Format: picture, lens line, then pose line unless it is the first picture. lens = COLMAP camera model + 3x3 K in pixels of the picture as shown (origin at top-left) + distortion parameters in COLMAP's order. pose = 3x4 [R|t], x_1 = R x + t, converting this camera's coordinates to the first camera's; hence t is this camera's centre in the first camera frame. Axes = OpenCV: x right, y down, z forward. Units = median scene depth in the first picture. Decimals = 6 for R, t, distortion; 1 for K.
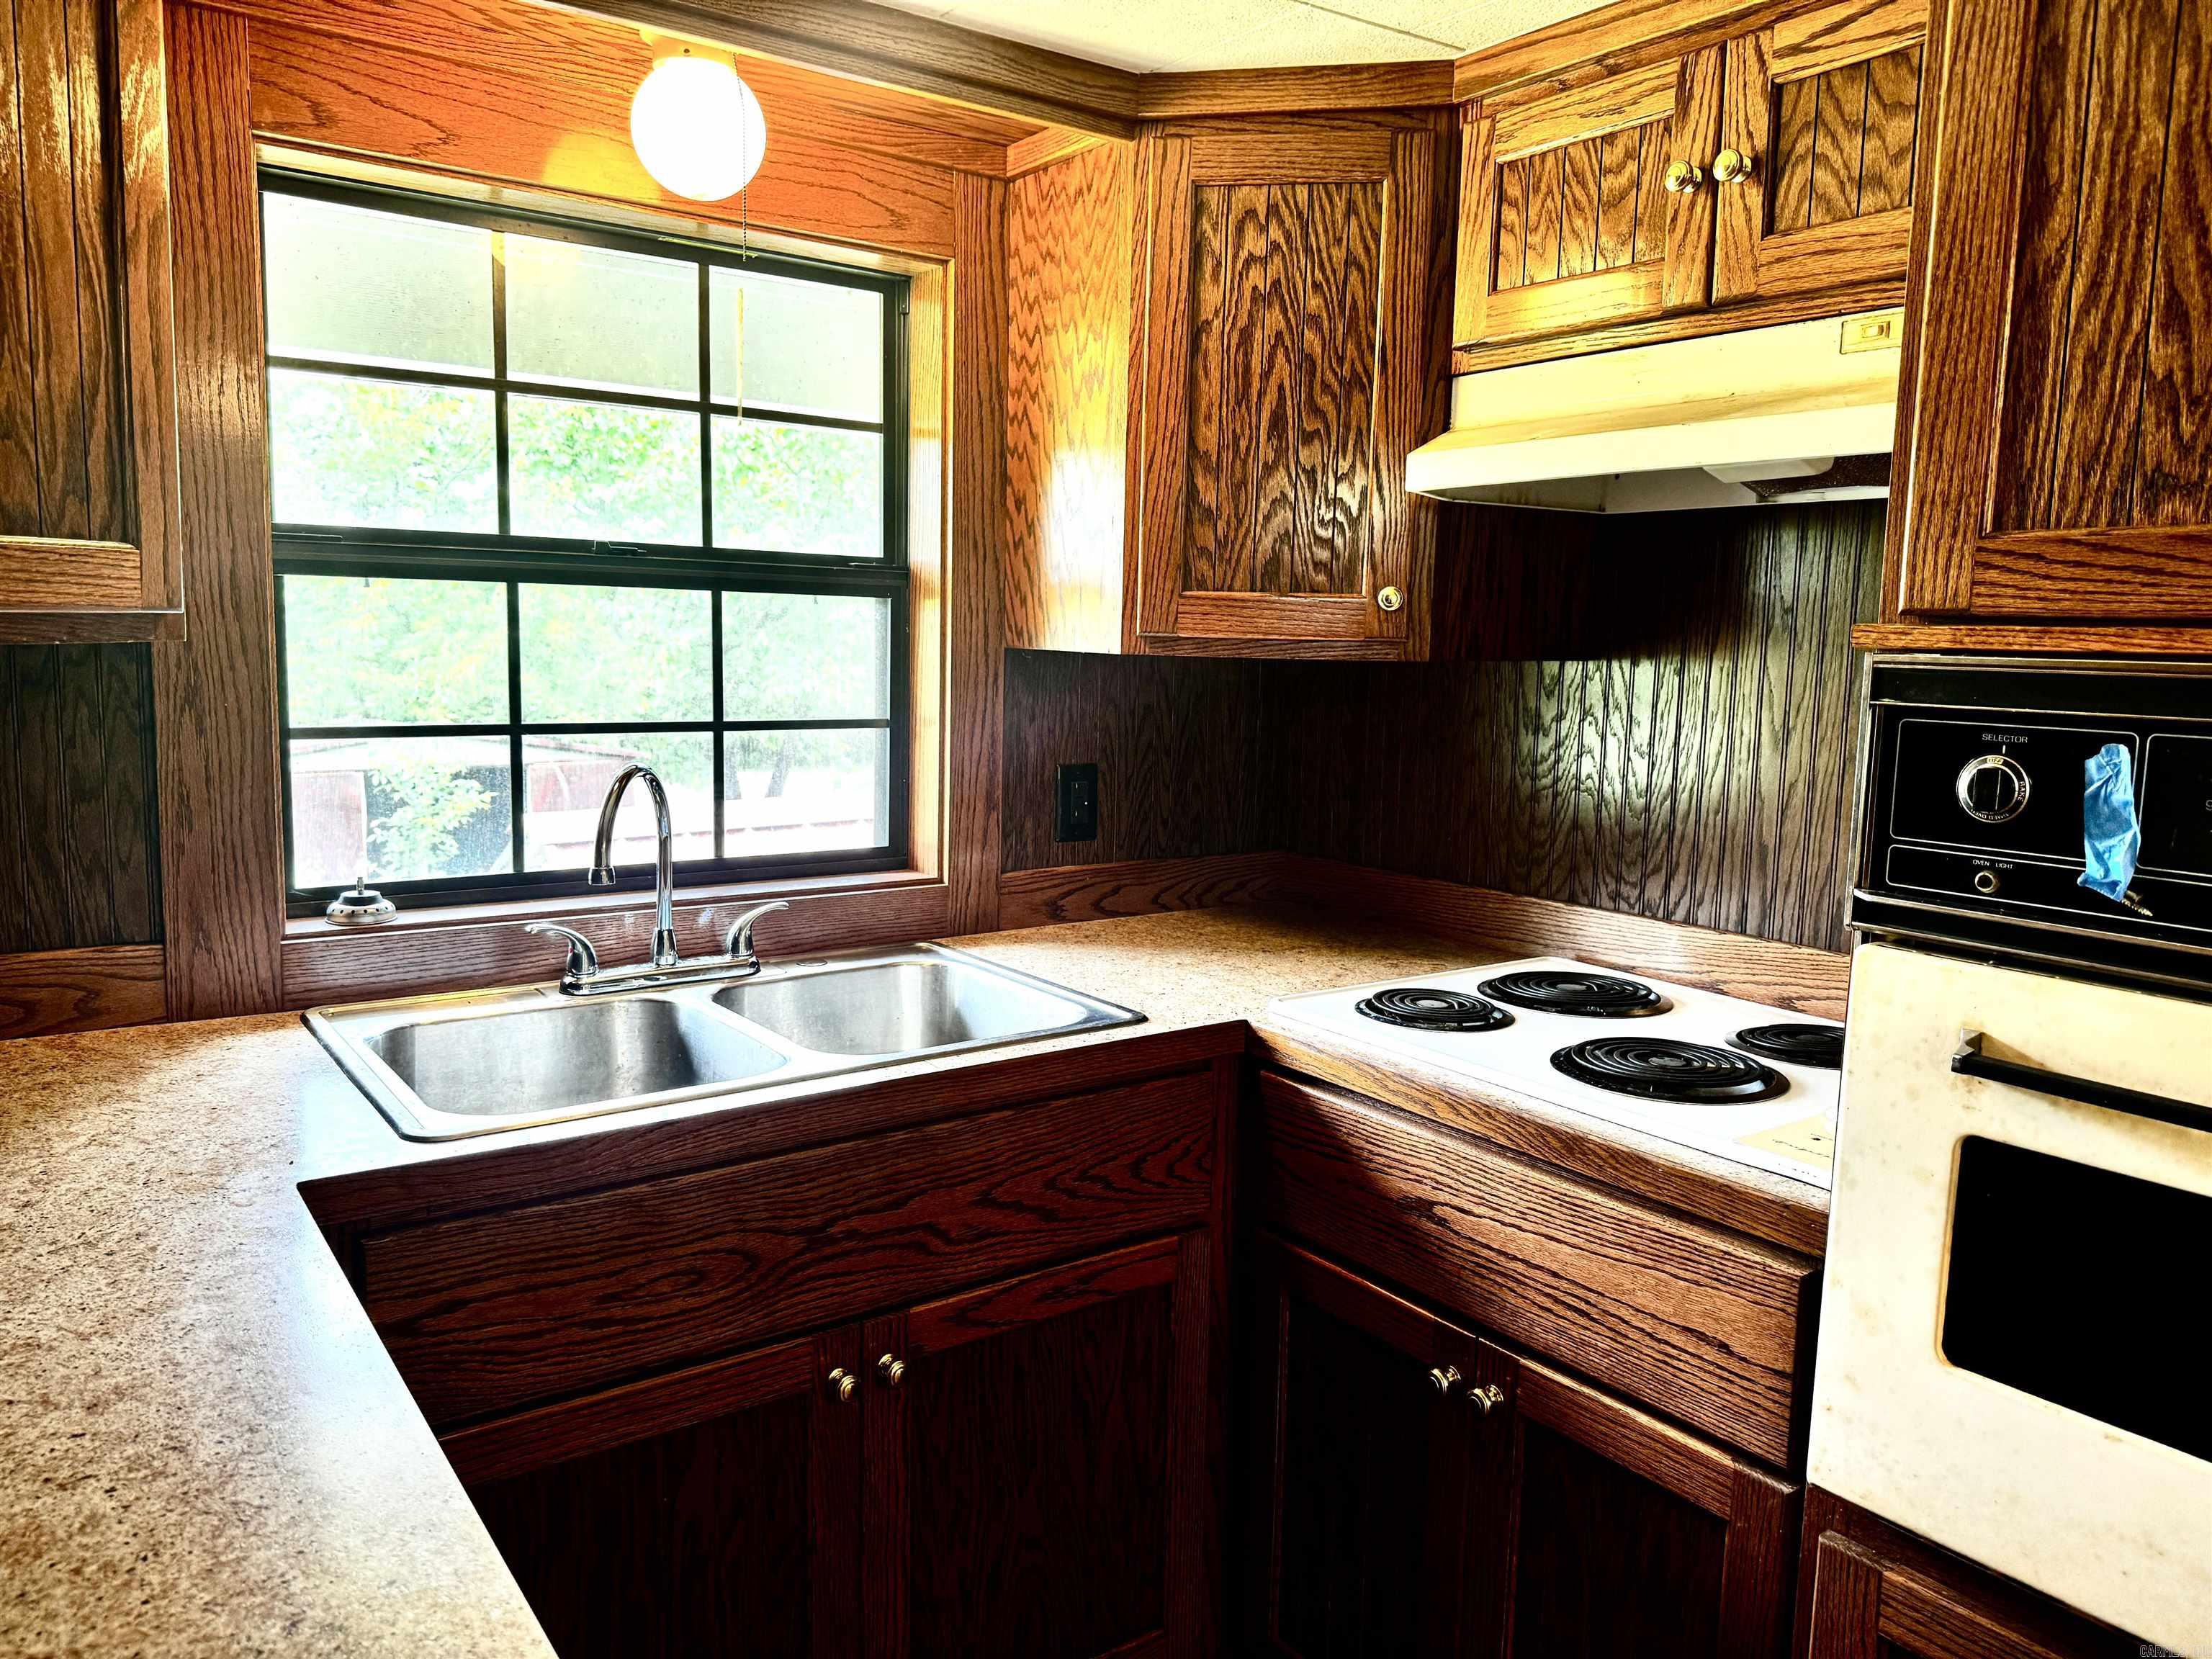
lens RADIAL K [[1538.2, 0, 1106.0], [0, 1538.2, 829.5], [0, 0, 1]] dist [0.115411, -0.196476]
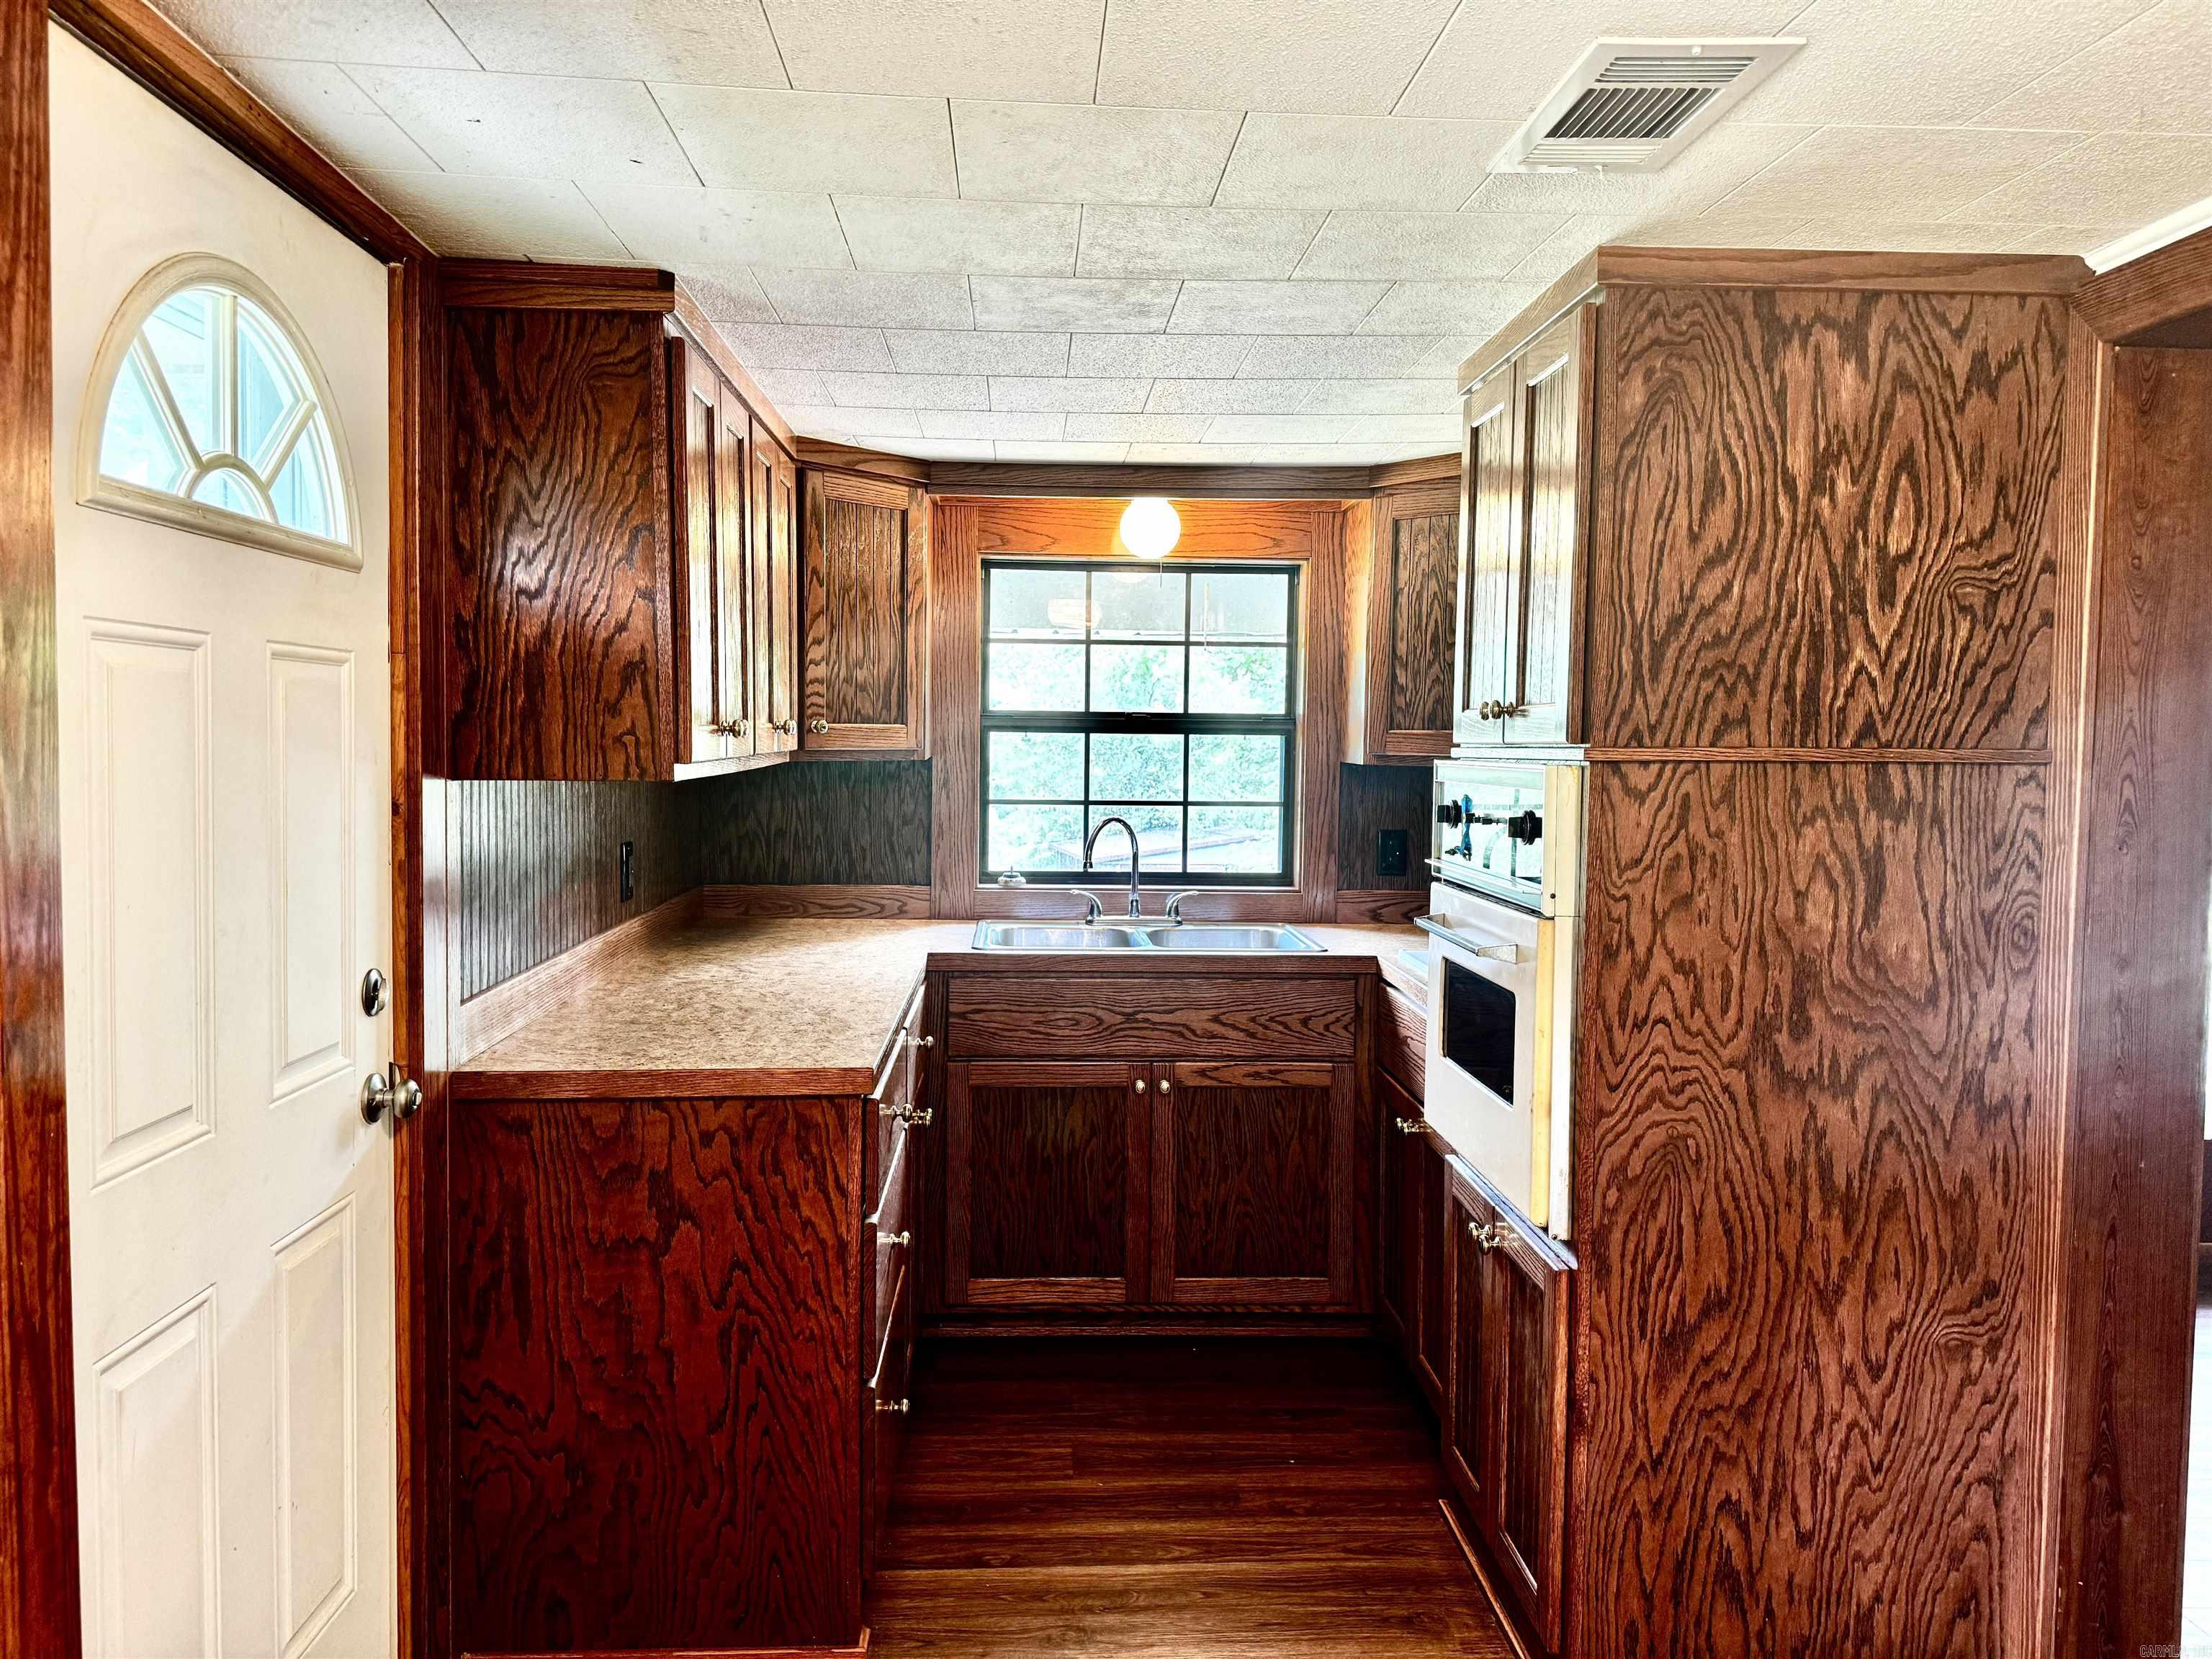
lens RADIAL K [[1538.2, 0, 1106.0], [0, 1538.2, 829.5], [0, 0, 1]] dist [0.115411, -0.196476]
pose [[0.836018, 0.018124, -0.548402, 0.805535], [-0.063050, 0.996007, -0.063201, 0.104384], [0.545067, 0.087414, 0.833823, -0.733339]]
